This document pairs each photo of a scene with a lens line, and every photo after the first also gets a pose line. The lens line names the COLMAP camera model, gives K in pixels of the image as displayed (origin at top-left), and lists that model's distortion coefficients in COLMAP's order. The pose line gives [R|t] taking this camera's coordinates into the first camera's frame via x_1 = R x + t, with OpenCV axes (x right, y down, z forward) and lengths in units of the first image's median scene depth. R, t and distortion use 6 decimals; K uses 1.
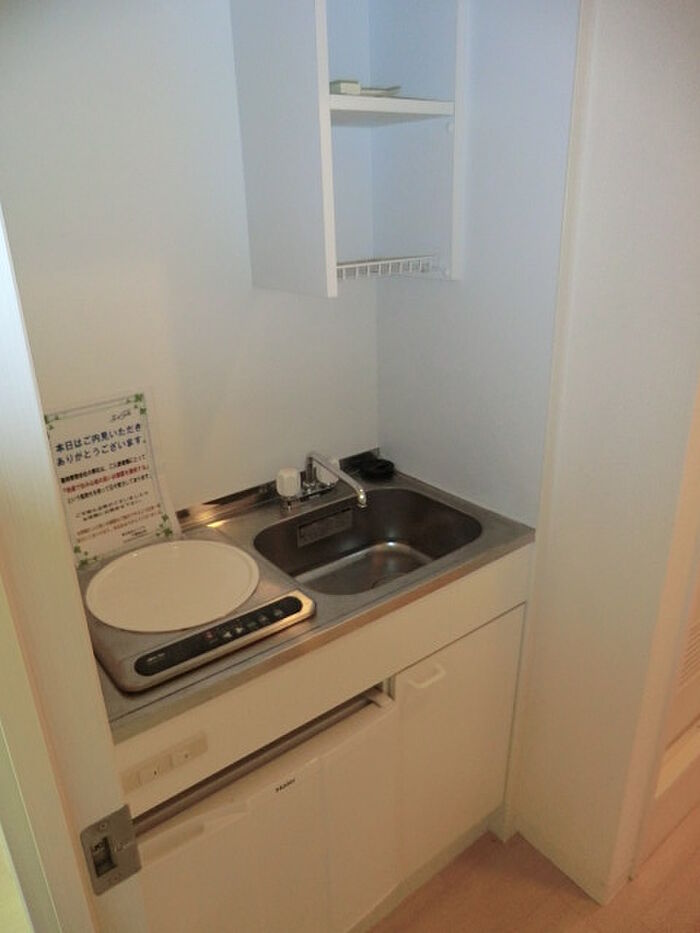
lens RADIAL K [[666.5, 0, 351.3], [0, 666.5, 466.4], [0, 0, 1]] dist [-0.057958, 0.038329]
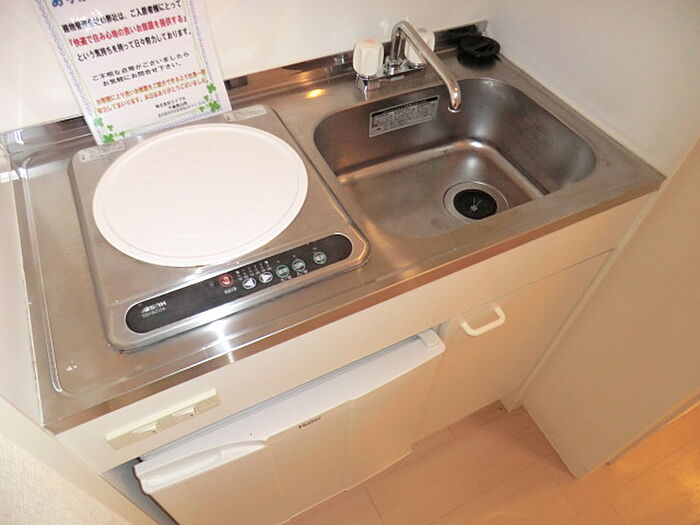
lens RADIAL K [[500.1, 0, 351.3], [0, 500.1, 282.2], [0, 0, 1]] dist [-0.057958, 0.038329]
pose [[0.979439, 0.183769, -0.083238, -0.015568], [-0.119255, 0.860187, 0.495839, -0.041705], [0.162720, -0.475717, 0.864416, 0.395692]]
